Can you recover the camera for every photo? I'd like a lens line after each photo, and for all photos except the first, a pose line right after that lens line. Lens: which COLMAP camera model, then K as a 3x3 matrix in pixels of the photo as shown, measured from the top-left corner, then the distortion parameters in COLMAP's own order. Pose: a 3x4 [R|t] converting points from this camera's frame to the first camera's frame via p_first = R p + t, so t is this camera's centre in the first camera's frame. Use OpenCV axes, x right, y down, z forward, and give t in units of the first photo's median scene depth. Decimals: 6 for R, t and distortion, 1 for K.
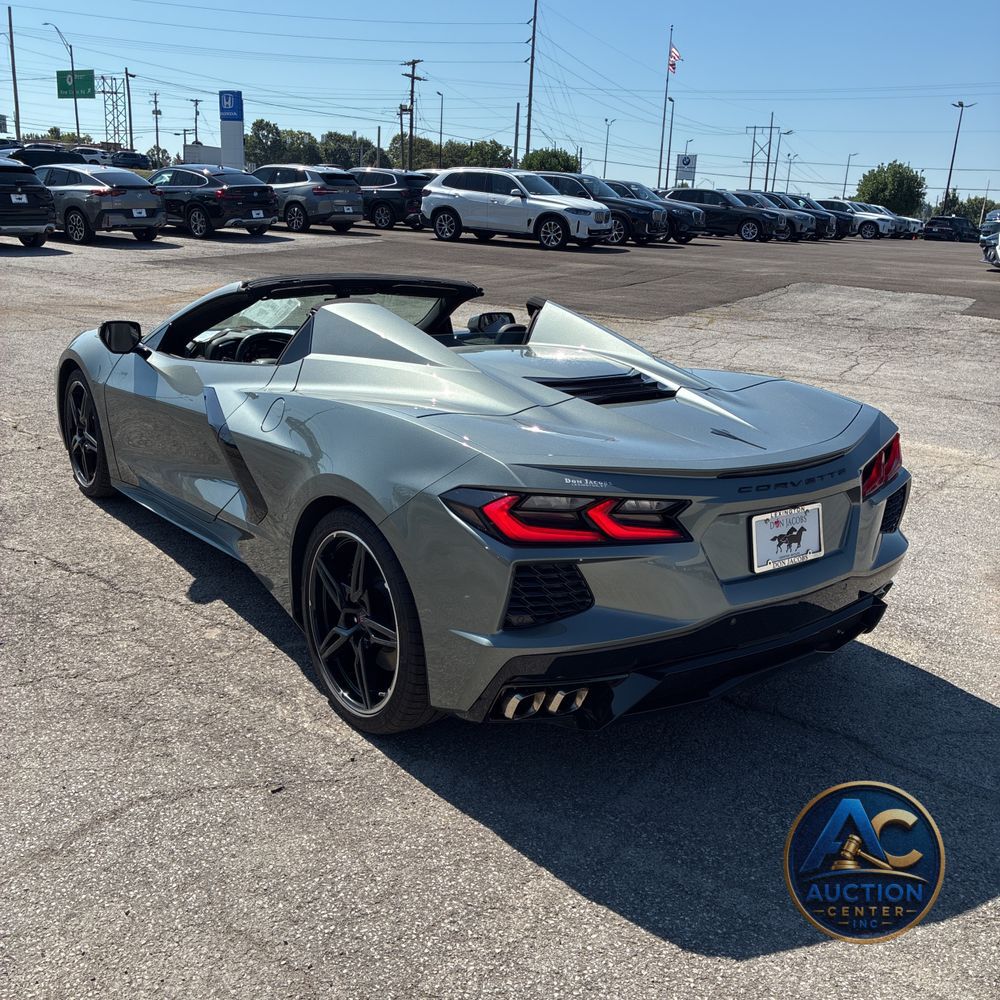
lens RADIAL K [[1029.9, 0, 510.5], [0, 1029.9, 503.0], [0, 0, 1]] dist [0.005965, 0.041764]
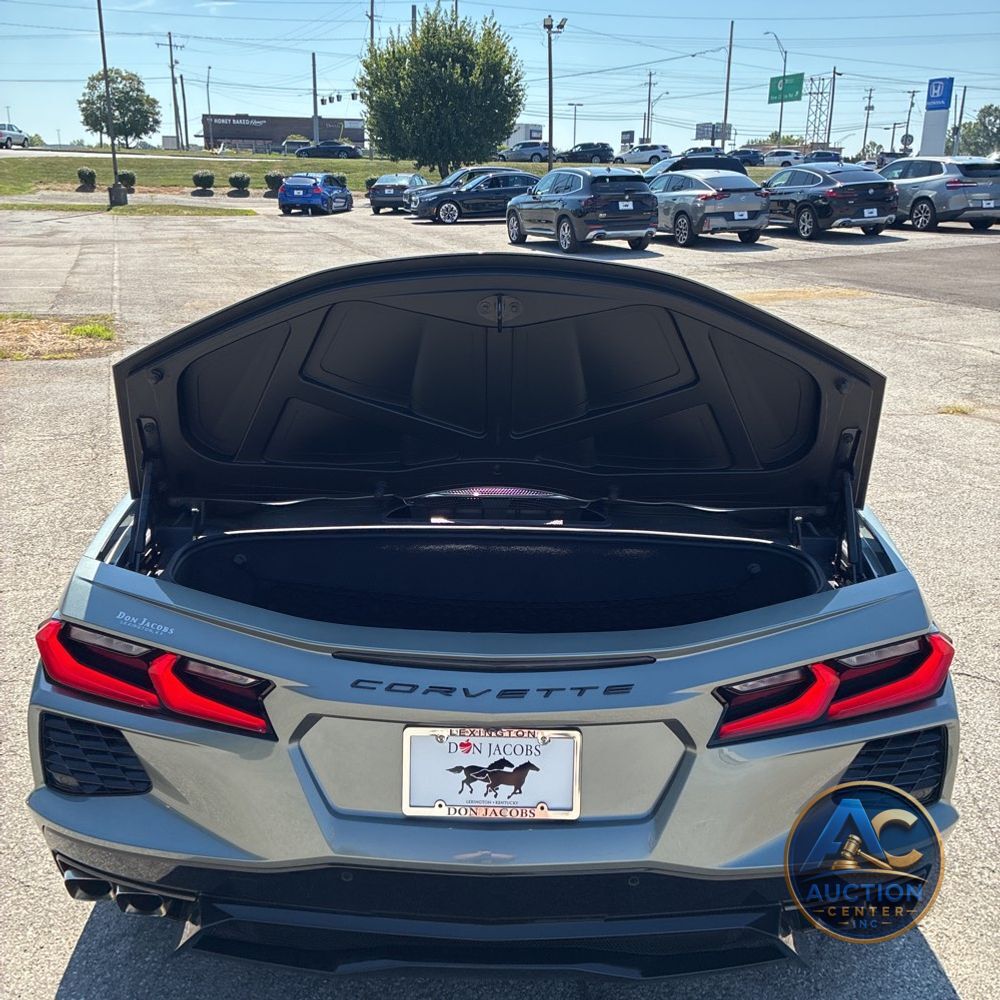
lens RADIAL K [[1022.9, 0, 491.3], [0, 1022.9, 501.0], [0, 0, 1]] dist [0.015062, 0.024454]
pose [[0.786476, 0.149233, -0.599320, 0.080738], [-0.147558, 0.987670, 0.052296, -0.021068], [0.599735, 0.047305, 0.798800, 0.066120]]
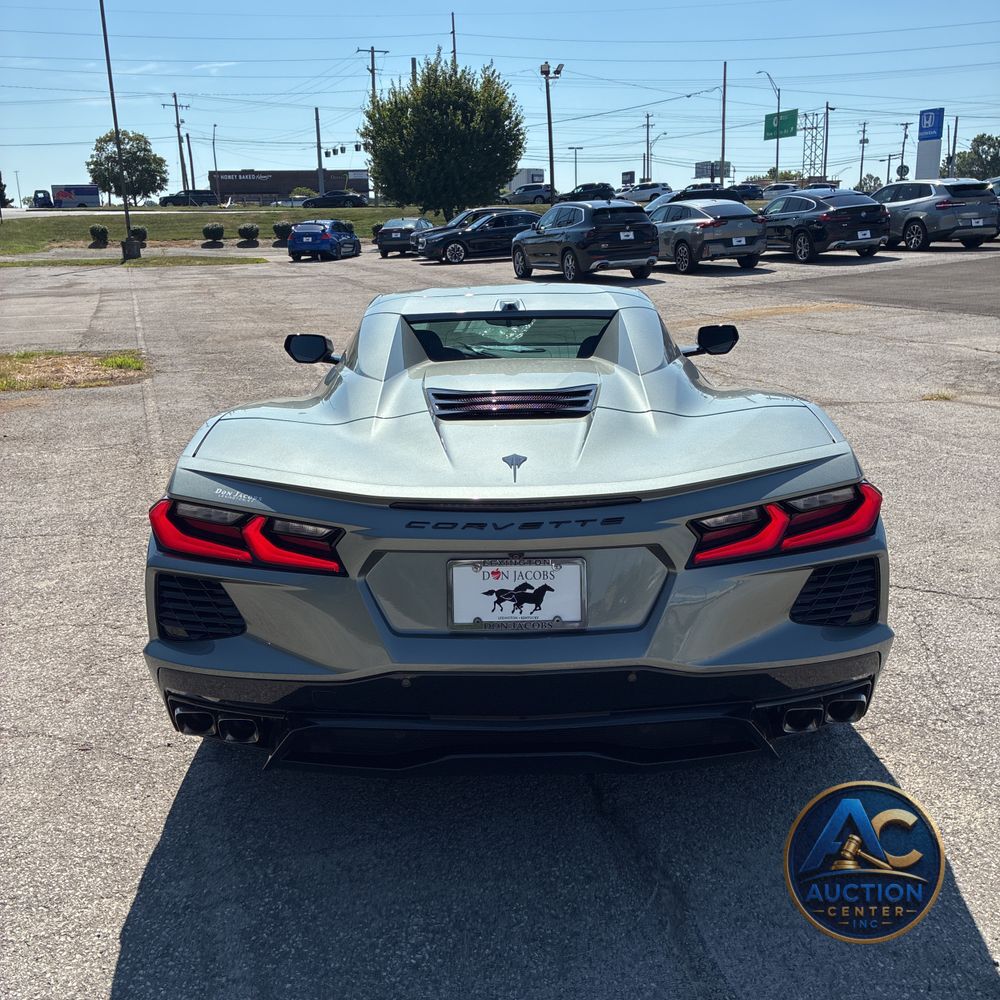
lens RADIAL K [[1029.9, 0, 510.5], [0, 1029.9, 503.0], [0, 0, 1]] dist [0.005965, 0.041764]
pose [[0.793238, 0.093582, -0.601678, 0.096386], [-0.109131, 0.993970, 0.010721, -0.005810], [0.599053, 0.057157, 0.798667, 0.048193]]
